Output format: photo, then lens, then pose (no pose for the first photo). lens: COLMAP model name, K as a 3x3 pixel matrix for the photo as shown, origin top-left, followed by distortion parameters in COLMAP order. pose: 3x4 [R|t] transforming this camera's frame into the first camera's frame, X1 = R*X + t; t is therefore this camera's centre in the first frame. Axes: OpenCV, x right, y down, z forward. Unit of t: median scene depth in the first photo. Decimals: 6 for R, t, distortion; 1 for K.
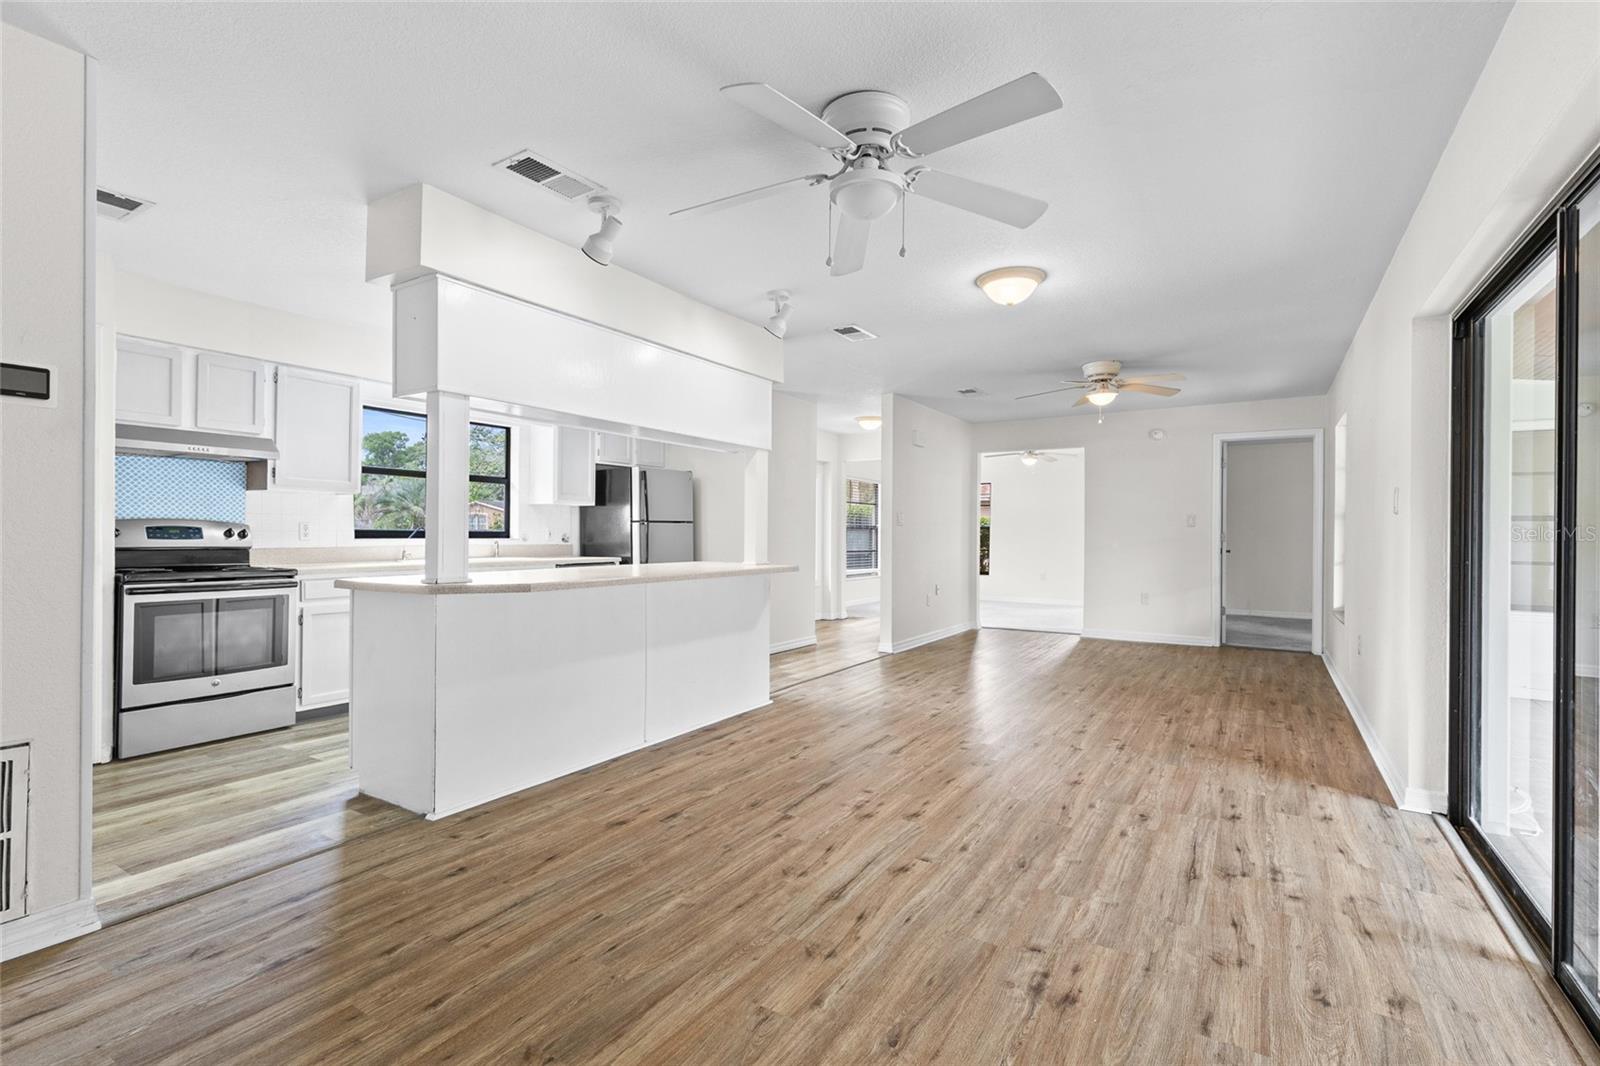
lens RADIAL K [[731.2, 0, 800.0], [0, 731.2, 533.0], [0, 0, 1]] dist [0.001761, 0.000100]
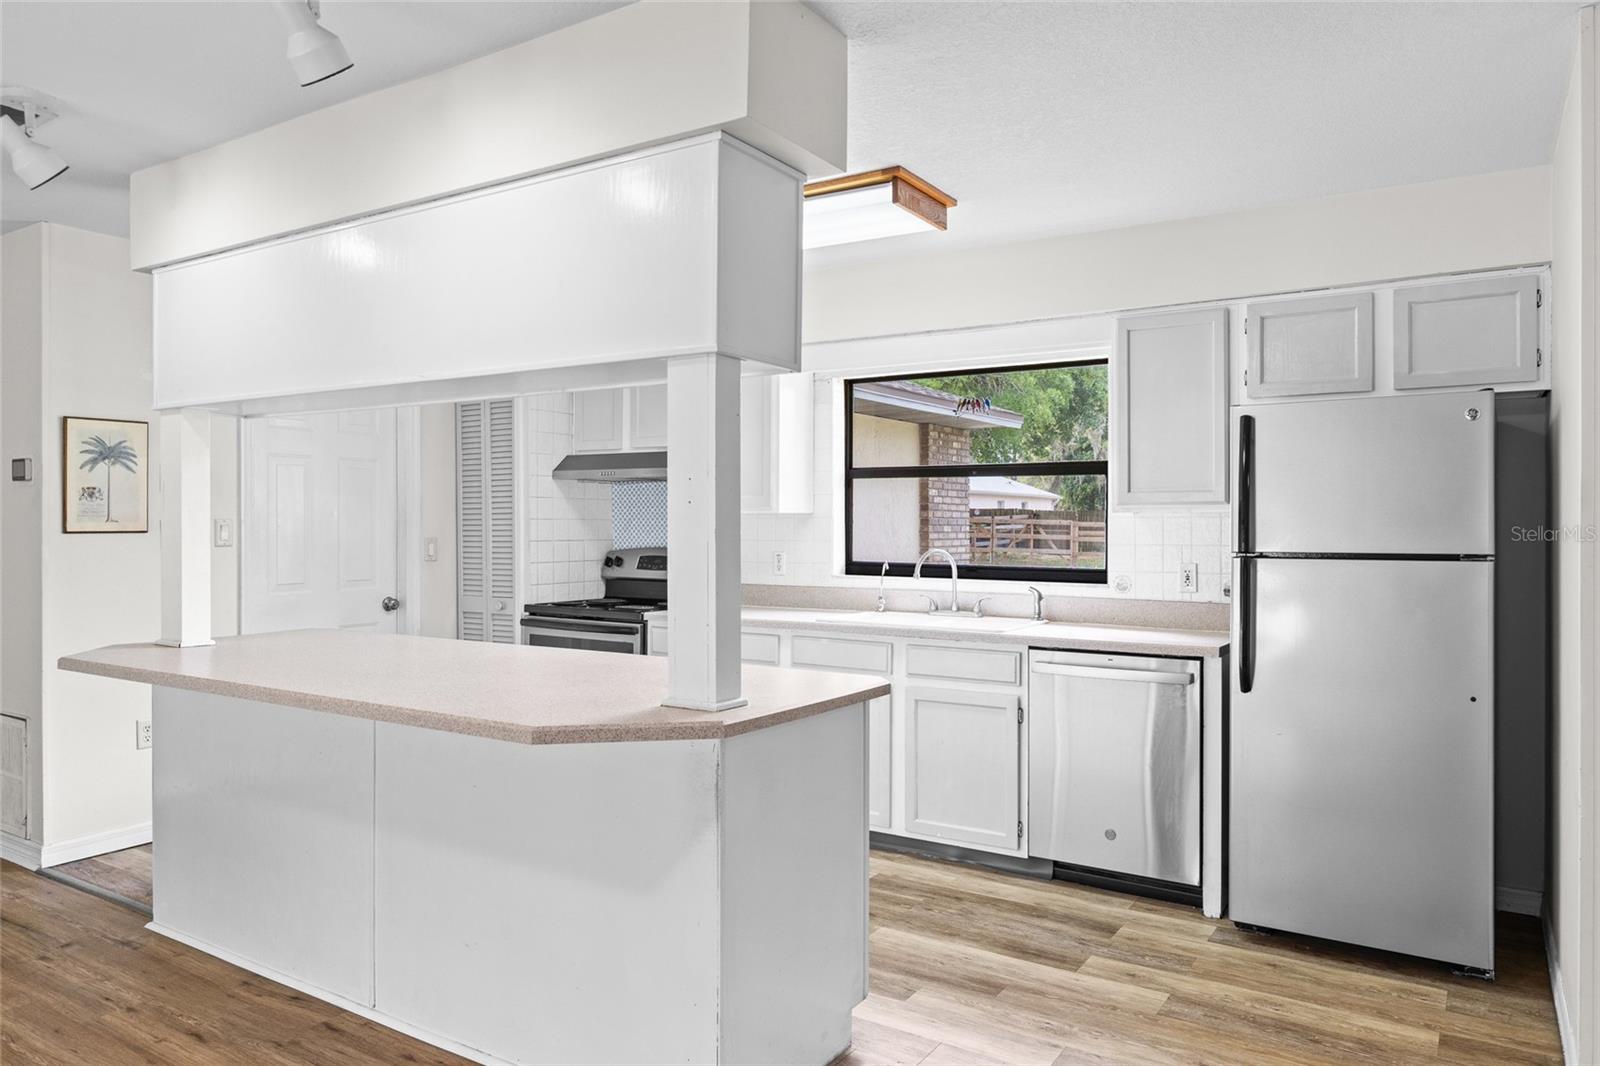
lens RADIAL K [[1062.9, 0, 804.4], [0, 1062.9, 526.6], [0, 0, 1]] dist [0.001600, -0.002548]
pose [[-0.005478, -0.002987, -0.999981, 0.558644], [-0.004771, 0.999984, -0.002961, -0.049396], [0.999974, 0.004755, -0.005492, 1.389587]]
